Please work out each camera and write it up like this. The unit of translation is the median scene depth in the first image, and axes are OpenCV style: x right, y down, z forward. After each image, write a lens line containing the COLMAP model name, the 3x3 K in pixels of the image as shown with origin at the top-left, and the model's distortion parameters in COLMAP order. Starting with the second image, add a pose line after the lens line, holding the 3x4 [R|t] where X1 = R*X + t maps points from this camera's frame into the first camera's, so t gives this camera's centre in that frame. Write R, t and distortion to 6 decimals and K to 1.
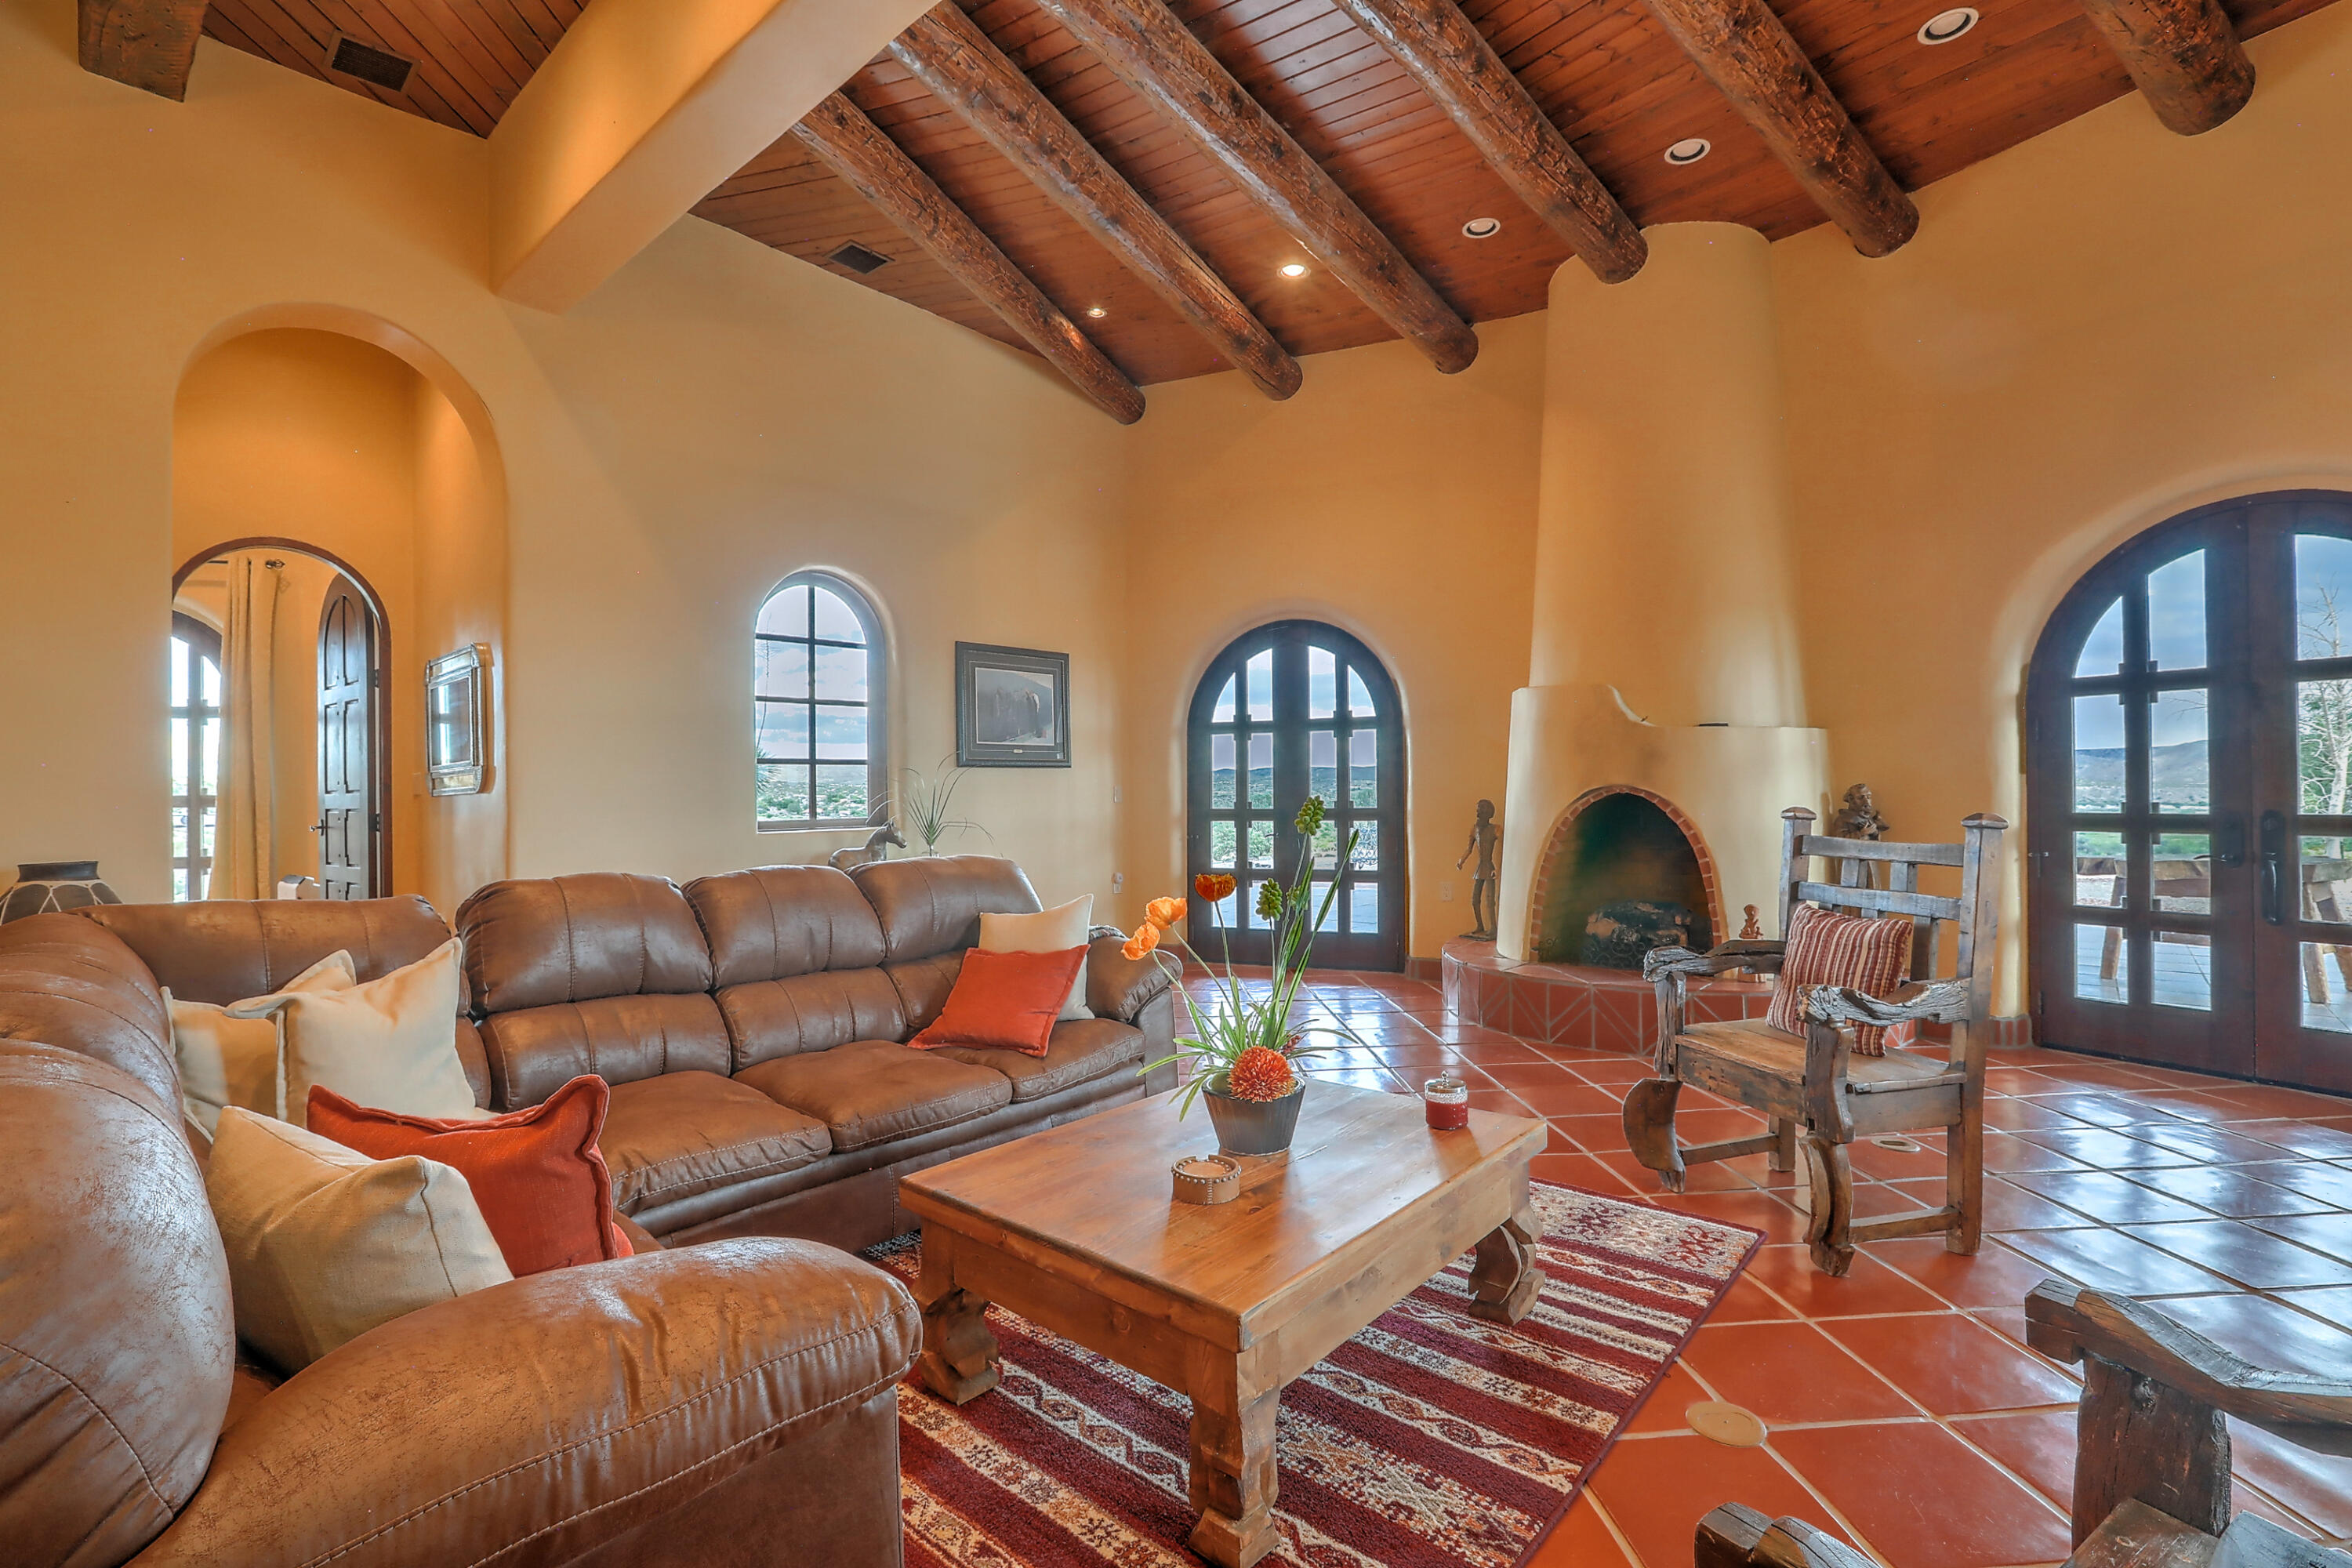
lens RADIAL K [[1064.5, 0, 1178.1], [0, 1064.5, 783.7], [0, 0, 1]] dist [-0.047547, 0.015459]
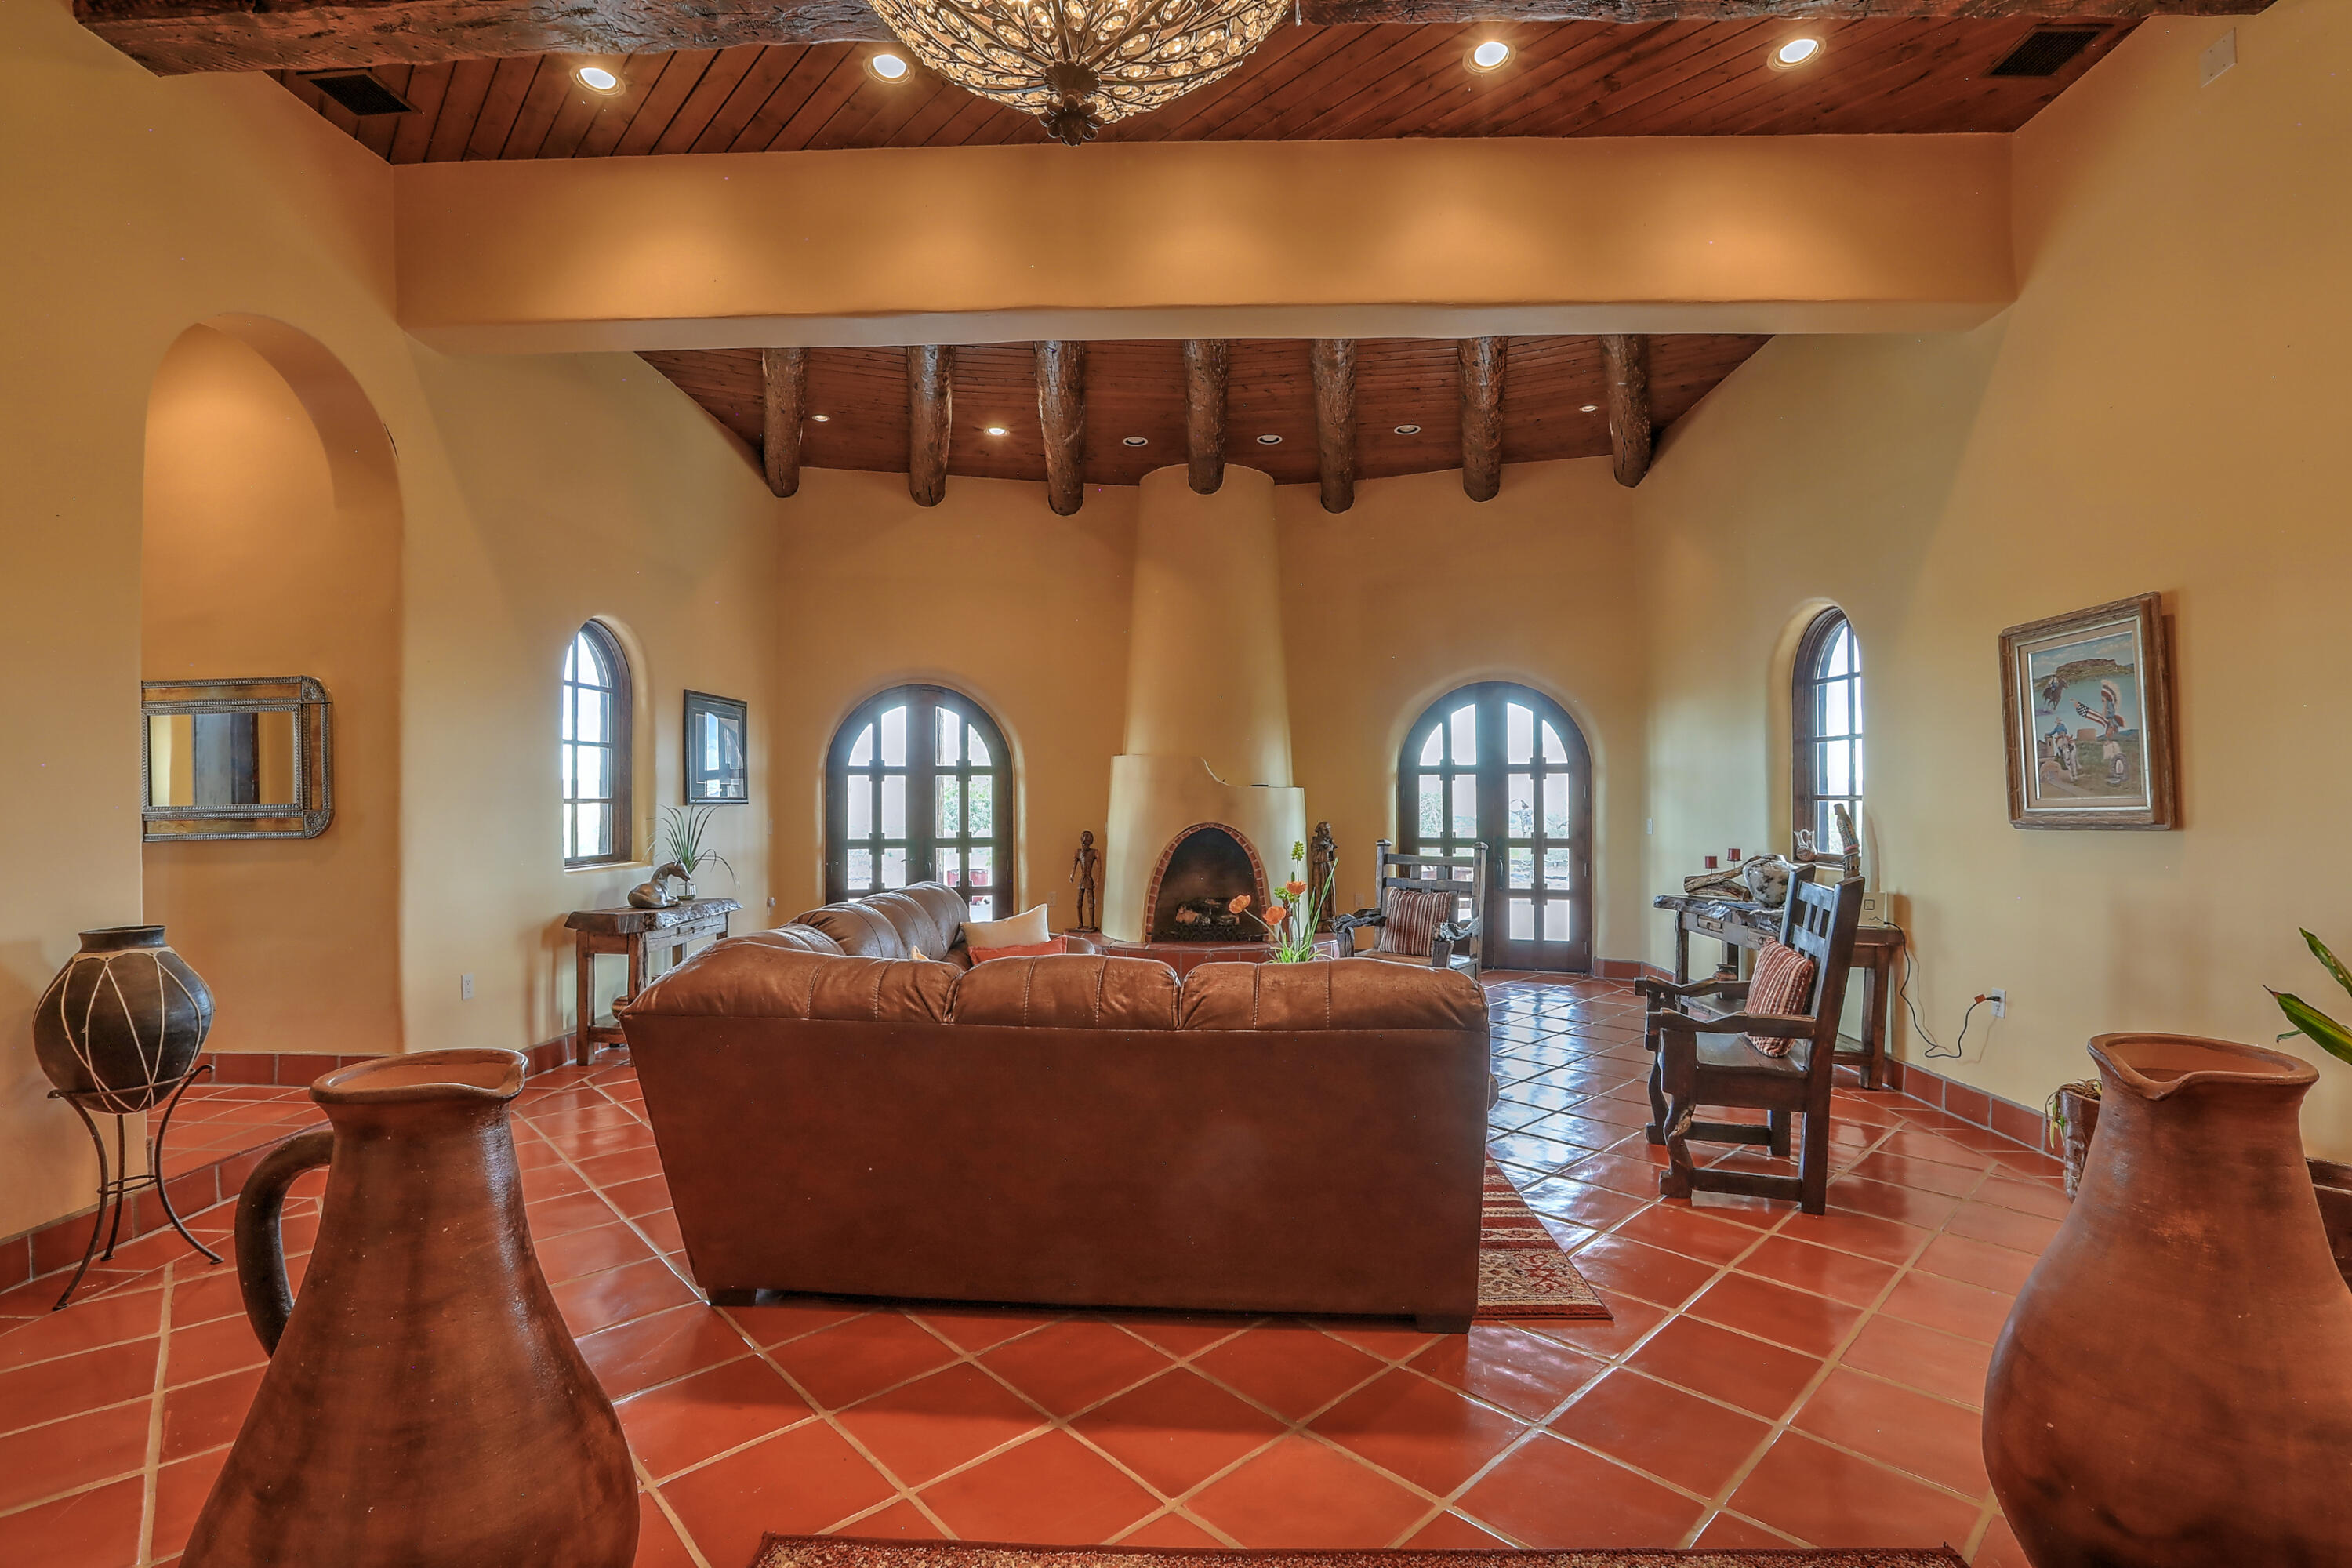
lens RADIAL K [[1064.5, 0, 1167.9], [0, 1064.5, 785.6], [0, 0, 1]] dist [-0.047547, 0.015459]
pose [[0.776352, 0.016176, 0.630092, -0.635014], [-0.007938, 0.999842, -0.015887, -0.027932], [-0.630249, 0.007332, 0.776358, -0.184875]]
